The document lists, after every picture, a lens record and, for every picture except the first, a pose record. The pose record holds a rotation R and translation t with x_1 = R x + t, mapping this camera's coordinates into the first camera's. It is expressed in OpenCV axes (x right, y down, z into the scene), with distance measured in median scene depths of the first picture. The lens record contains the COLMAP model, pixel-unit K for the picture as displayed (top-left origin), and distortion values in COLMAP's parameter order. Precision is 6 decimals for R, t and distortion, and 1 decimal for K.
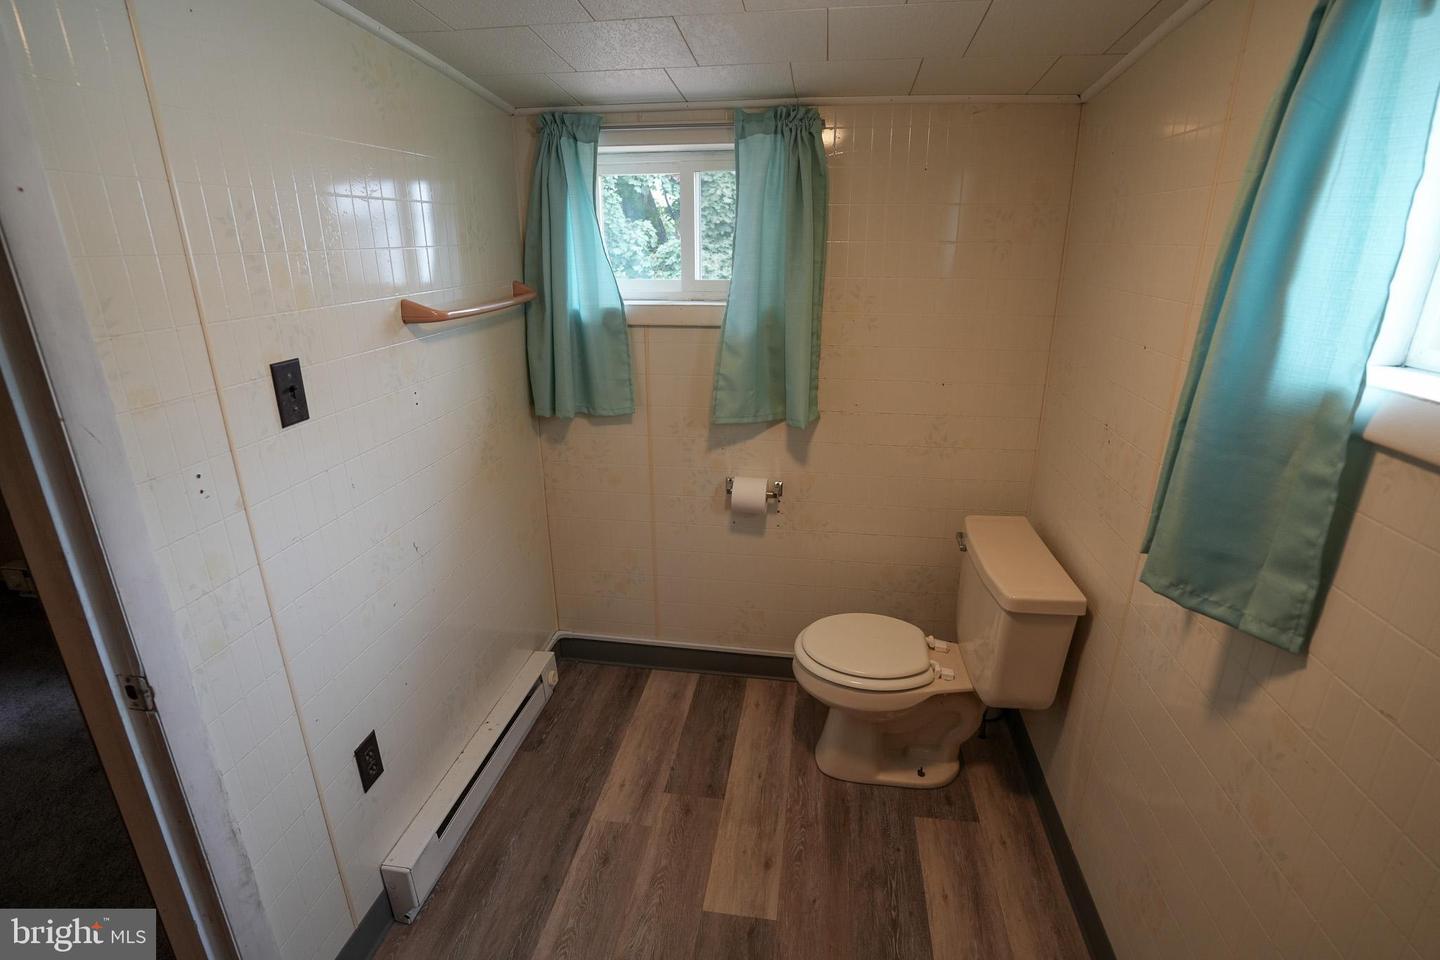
lens RADIAL K [[702.7, 0, 720.9], [0, 702.7, 480.0], [0, 0, 1]] dist [-0.088071, 0.042883]
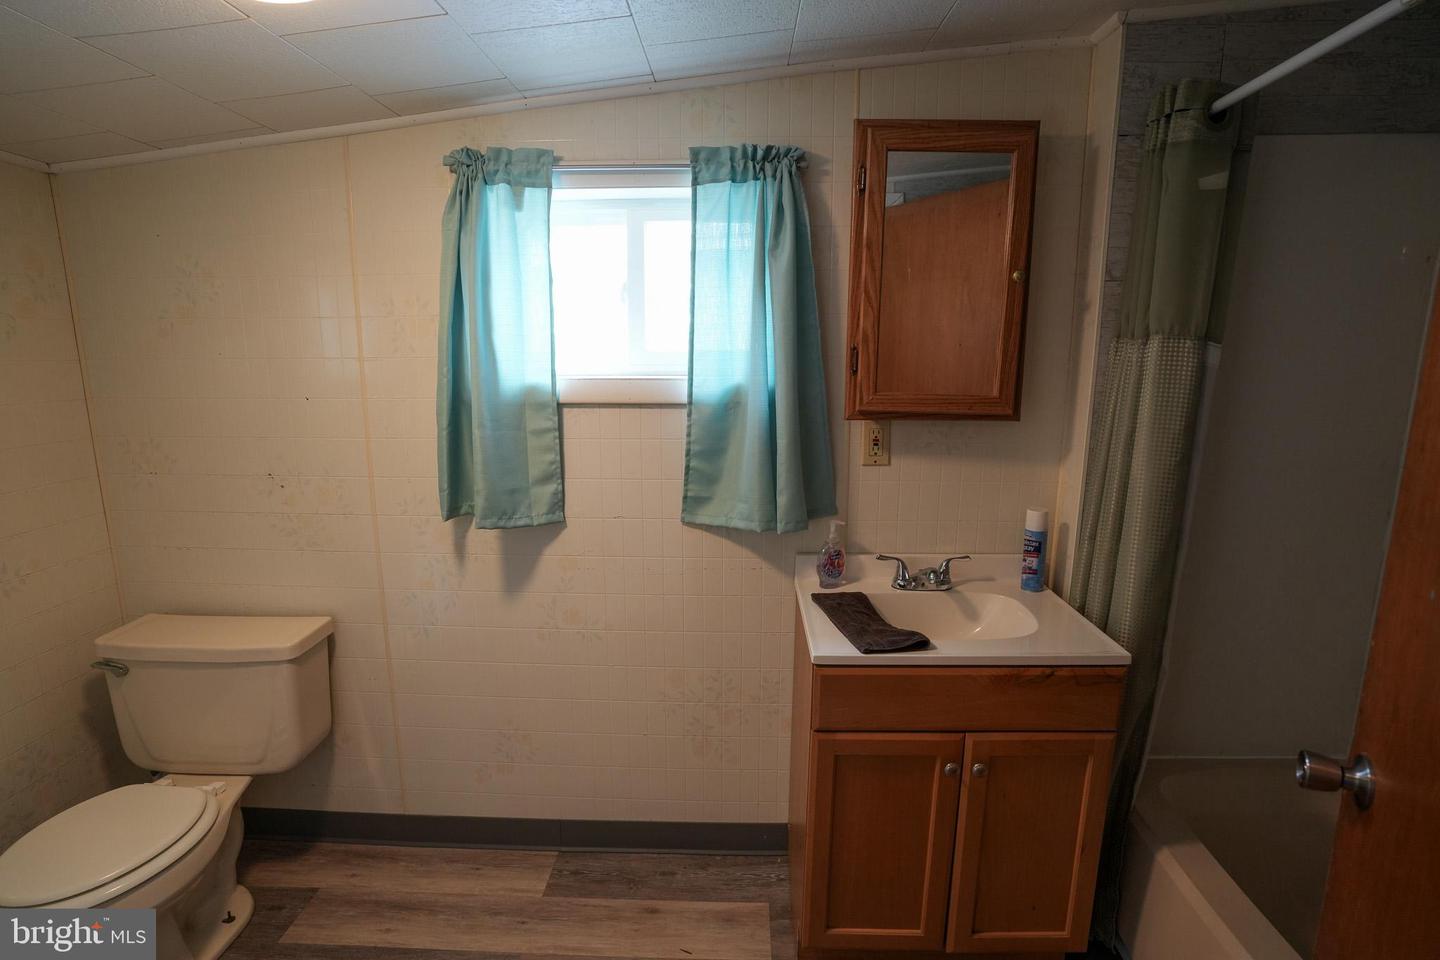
lens RADIAL K [[702.7, 0, 720.9], [0, 702.7, 480.0], [0, 0, 1]] dist [-0.088071, 0.042883]
pose [[-0.112111, -0.179643, 0.977323, -0.614648], [0.325104, 0.922765, 0.206908, -0.062746], [-0.939009, 0.340929, -0.045050, 0.351058]]
